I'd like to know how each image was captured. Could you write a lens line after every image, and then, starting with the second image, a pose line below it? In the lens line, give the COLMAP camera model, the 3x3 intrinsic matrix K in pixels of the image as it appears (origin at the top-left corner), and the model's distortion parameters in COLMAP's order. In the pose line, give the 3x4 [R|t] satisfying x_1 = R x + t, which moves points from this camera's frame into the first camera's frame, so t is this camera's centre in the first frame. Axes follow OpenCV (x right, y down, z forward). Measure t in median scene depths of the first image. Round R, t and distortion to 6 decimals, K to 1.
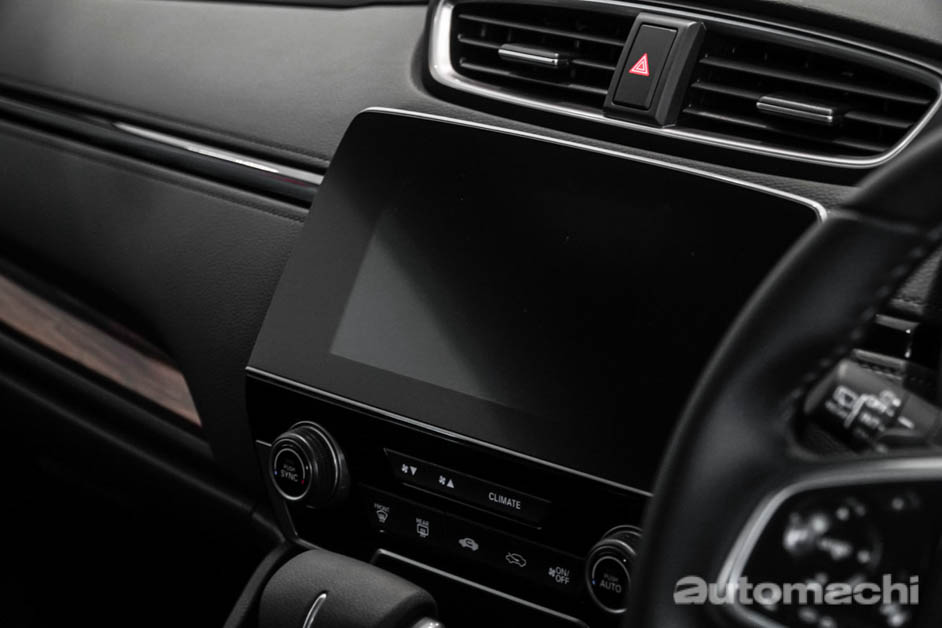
lens RADIAL K [[2524.5, 0, 471.5], [0, 2524.5, 314.2], [0, 0, 1]] dist [-0.606872, 0.000000]
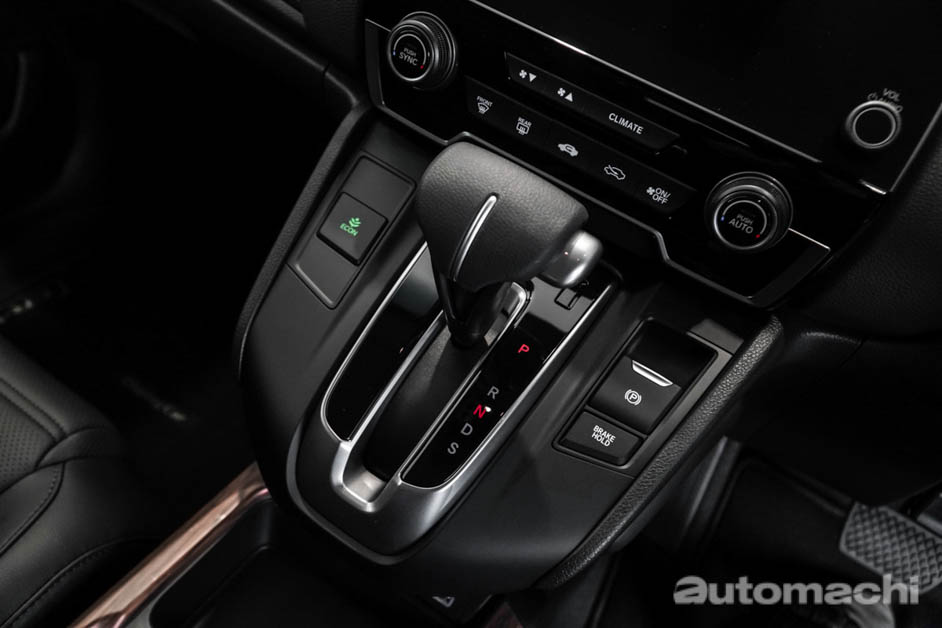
lens RADIAL K [[728.7, 0, 476.6], [0, 728.7, 308.1], [0, 0, 1]] dist [-0.000867, 0.010231]
pose [[0.932997, 0.061418, 0.354605, -0.162426], [-0.198616, 0.909559, 0.365040, 0.041495], [-0.300114, -0.411012, 0.860814, 0.679126]]
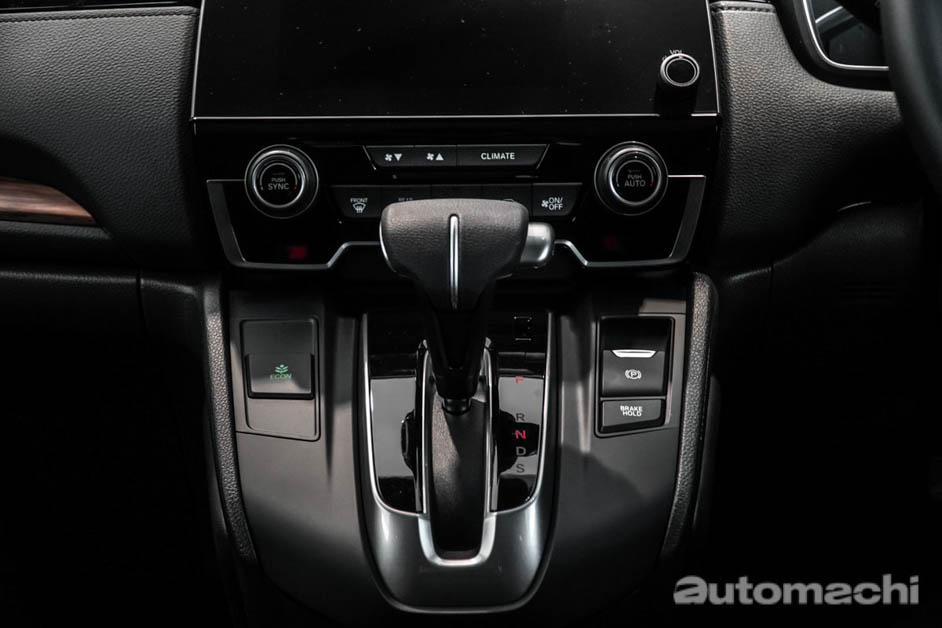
lens RADIAL K [[1448.5, 0, 471.9], [0, 1448.5, 315.4], [0, 0, 1]] dist [-0.059176, 0.000000]
pose [[0.725977, -0.125021, 0.676260, -0.493574], [0.203112, 0.978450, -0.037157, 0.174222], [-0.657041, 0.164332, 0.735726, 0.469711]]
